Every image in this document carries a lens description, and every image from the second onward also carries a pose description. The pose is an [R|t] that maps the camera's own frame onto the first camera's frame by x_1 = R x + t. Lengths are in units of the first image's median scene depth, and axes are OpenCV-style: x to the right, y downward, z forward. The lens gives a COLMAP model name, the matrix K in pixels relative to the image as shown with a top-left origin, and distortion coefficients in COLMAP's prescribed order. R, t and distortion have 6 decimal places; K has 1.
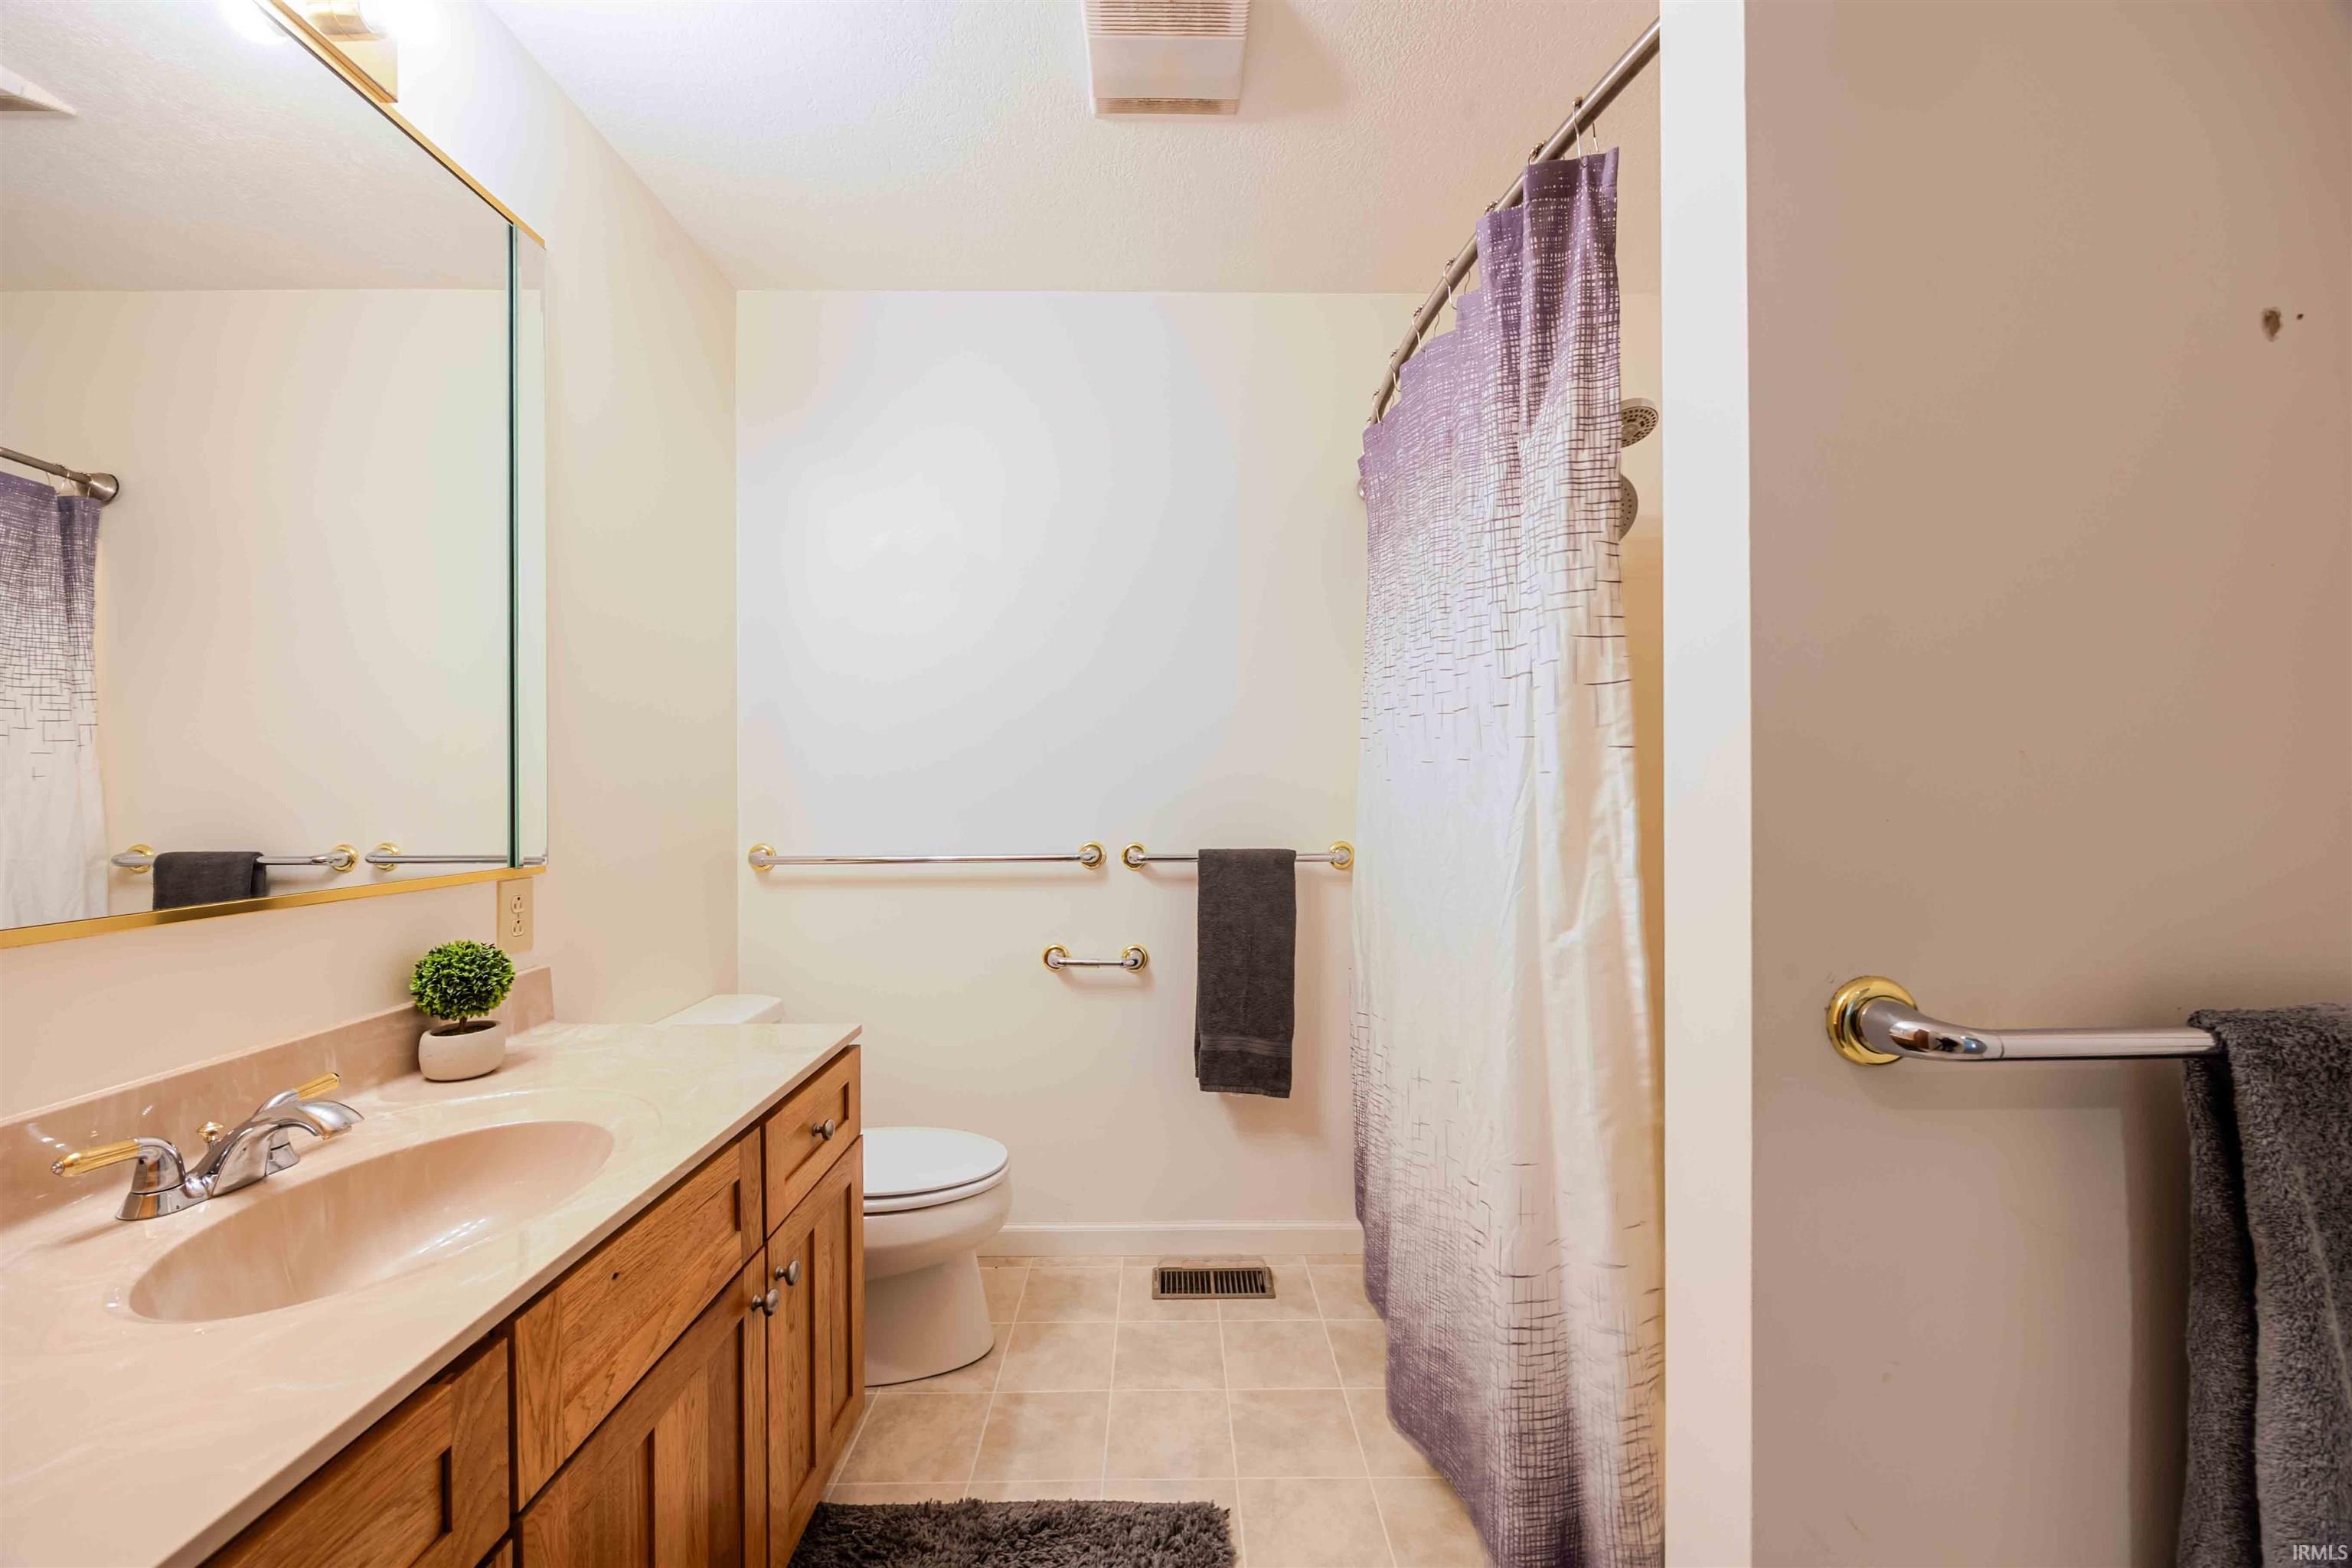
lens RADIAL K [[905.3, 0, 1175.8], [0, 905.3, 790.4], [0, 0, 1]] dist [0.000872, -0.000110]
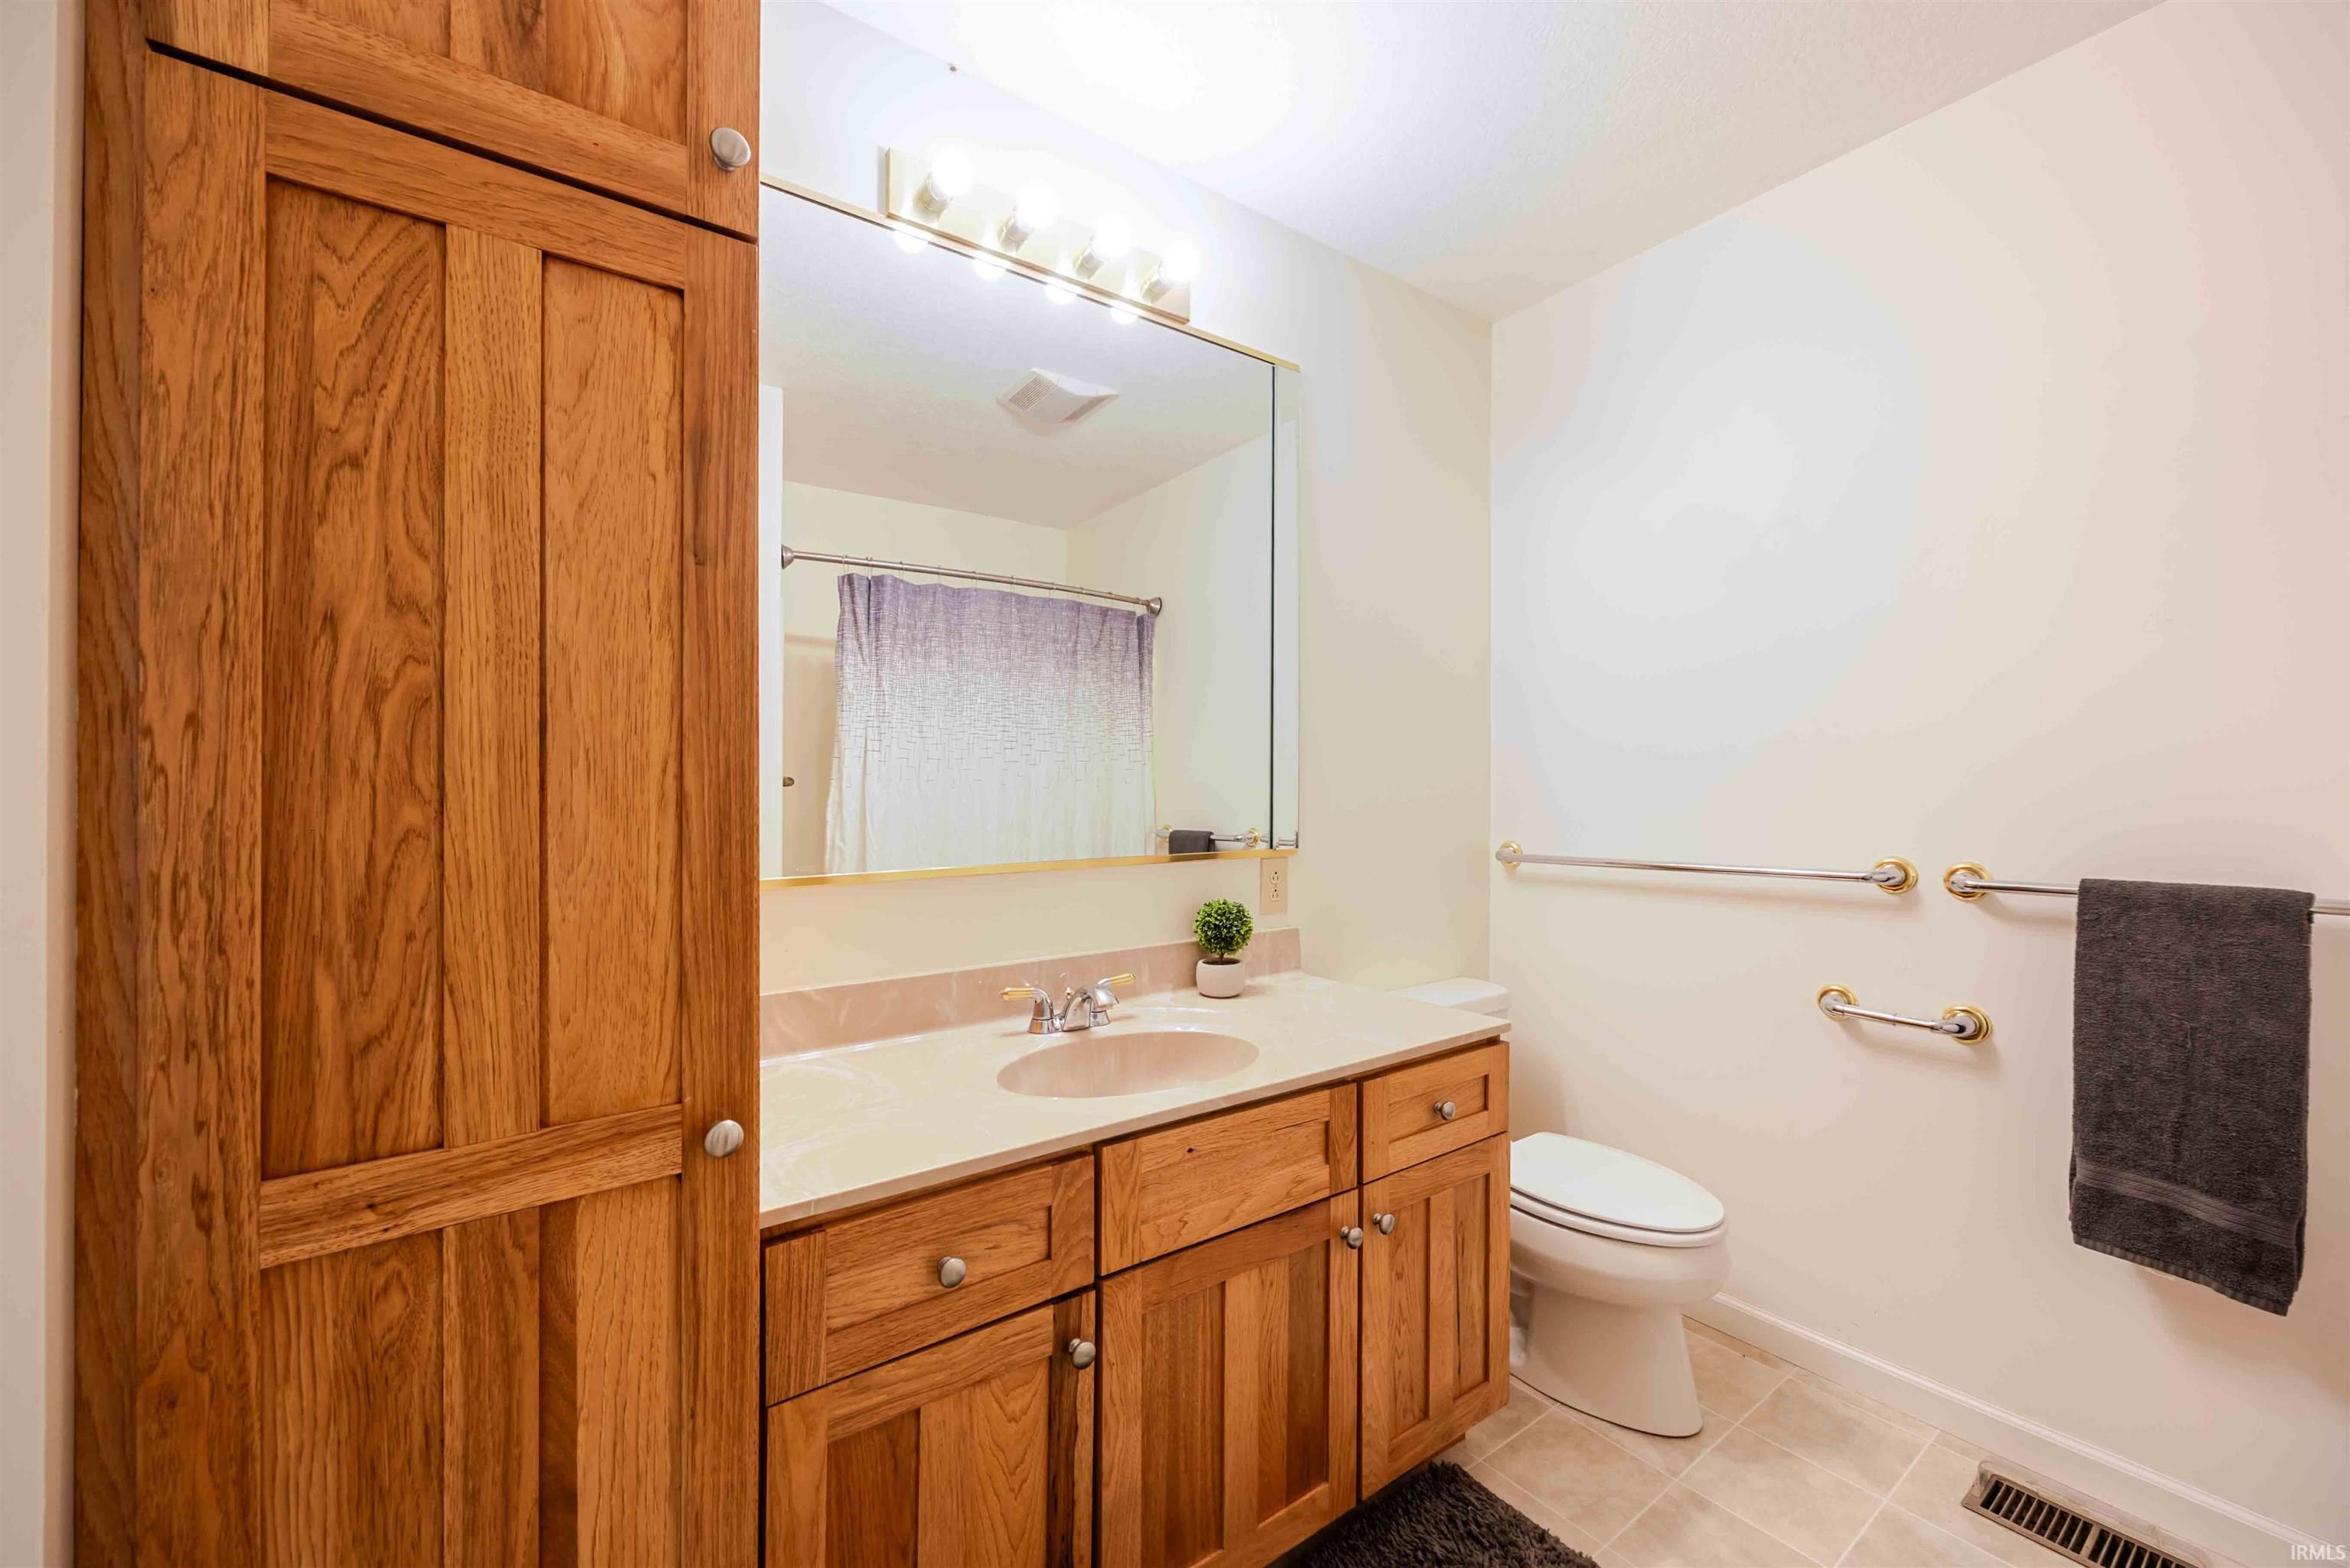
lens RADIAL K [[911.6, 0, 1175.0], [0, 911.6, 784.0], [0, 0, 1]] dist [-0.000404, 0.000038]
pose [[0.580687, -0.006641, -0.814100, 0.246389], [0.001535, 0.999974, -0.007062, -0.000785], [0.814125, 0.002851, 0.580682, 0.097402]]
